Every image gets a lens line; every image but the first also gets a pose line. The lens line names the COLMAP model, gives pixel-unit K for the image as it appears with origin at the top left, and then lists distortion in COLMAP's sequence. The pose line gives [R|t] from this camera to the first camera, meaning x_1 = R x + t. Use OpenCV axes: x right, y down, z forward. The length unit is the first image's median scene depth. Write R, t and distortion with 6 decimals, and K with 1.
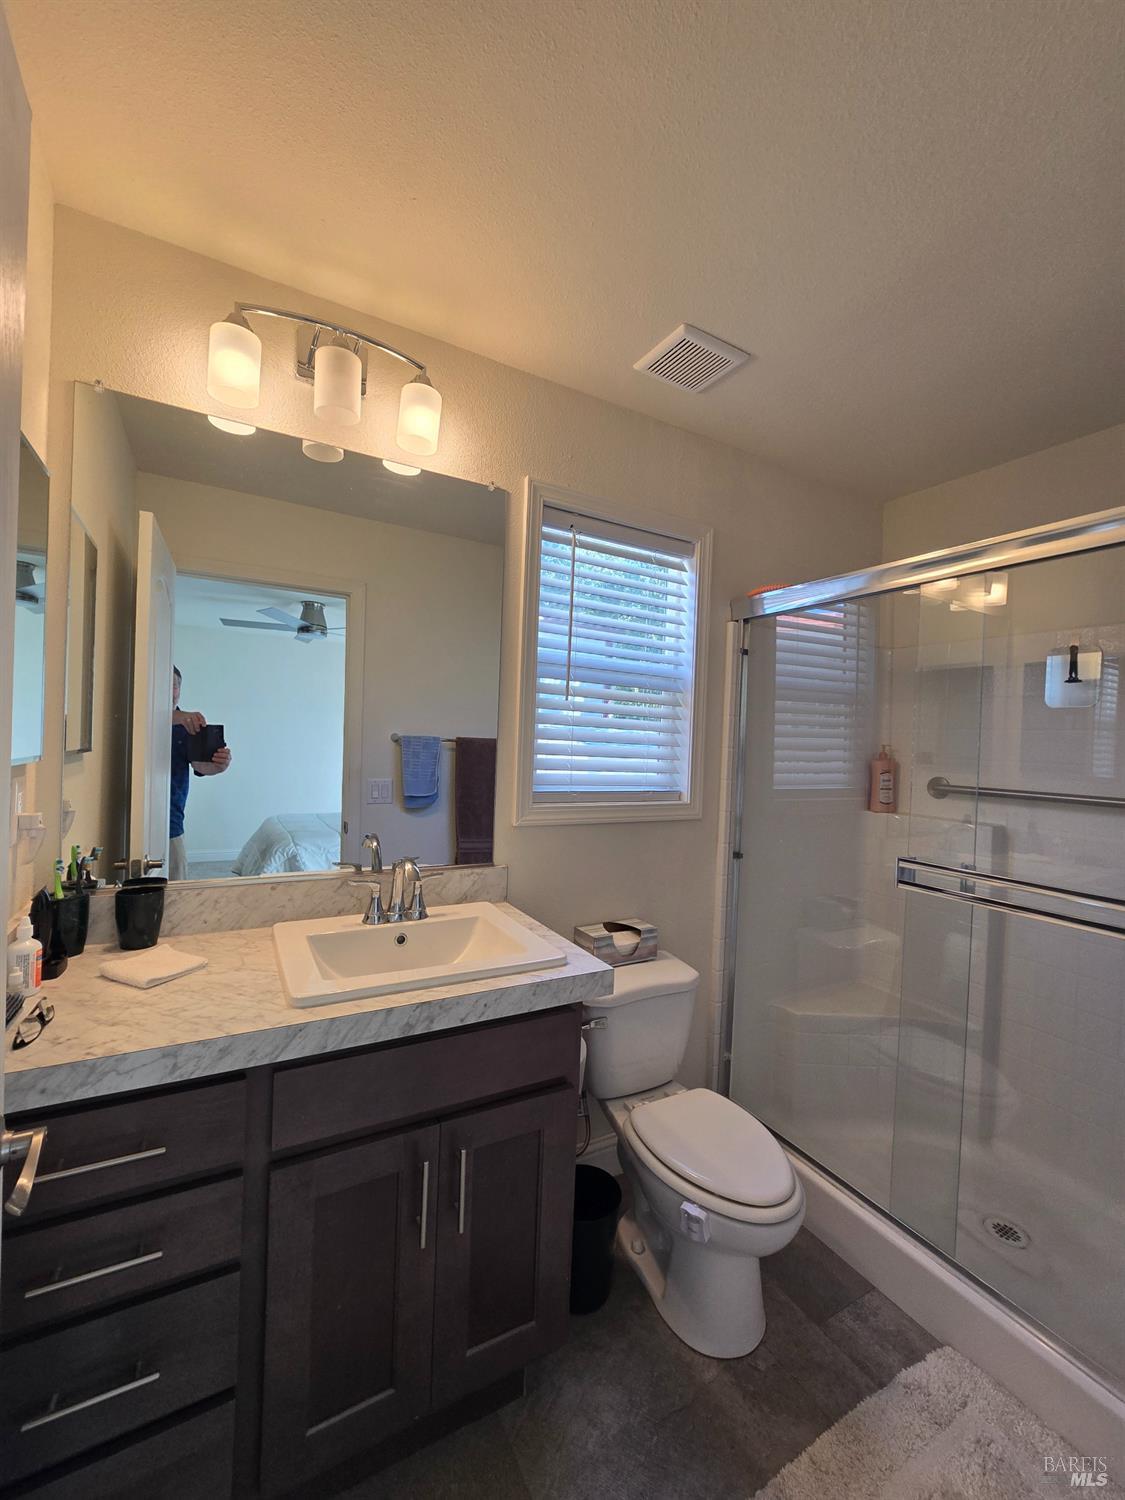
lens RADIAL K [[612.5, 0, 562.8], [0, 612.5, 745.1], [0, 0, 1]] dist [-0.000130, 0.000540]
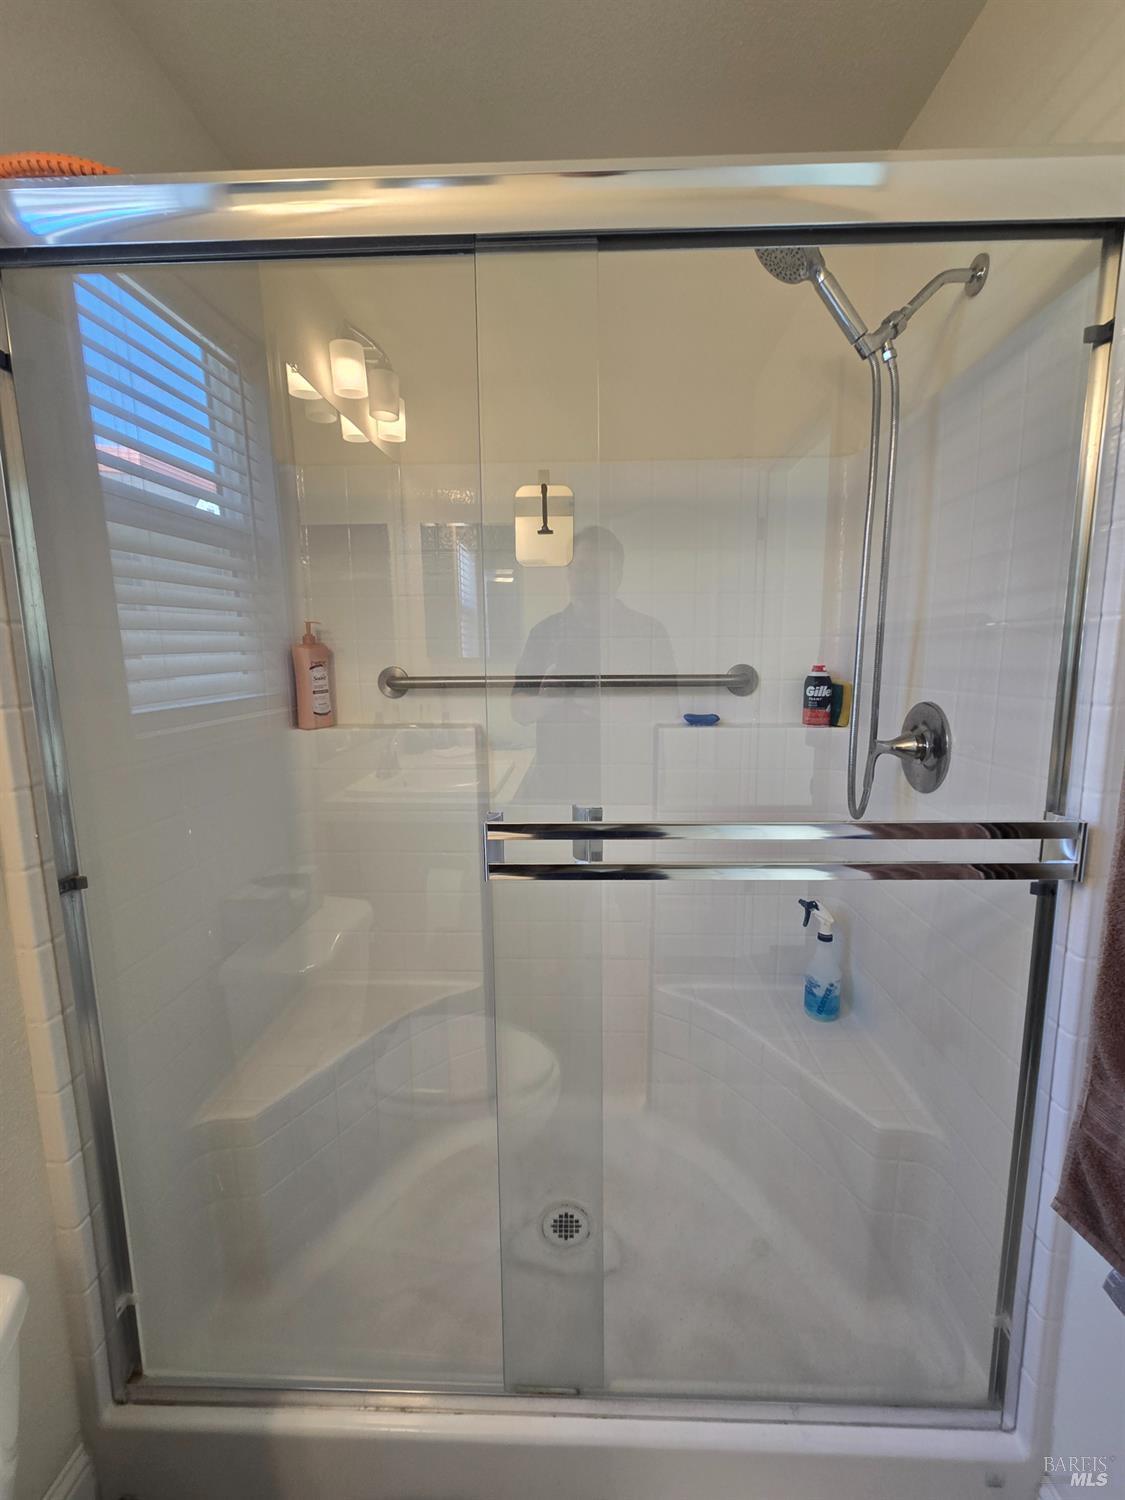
lens RADIAL K [[612.5, 0, 564.1], [0, 612.5, 743.3], [0, 0, 1]] dist [-0.000130, 0.000540]
pose [[0.511991, -0.170862, 0.841826, 0.114410], [0.033179, 0.983220, 0.179381, 0.019498], [-0.858350, -0.063911, 0.509069, 0.476865]]
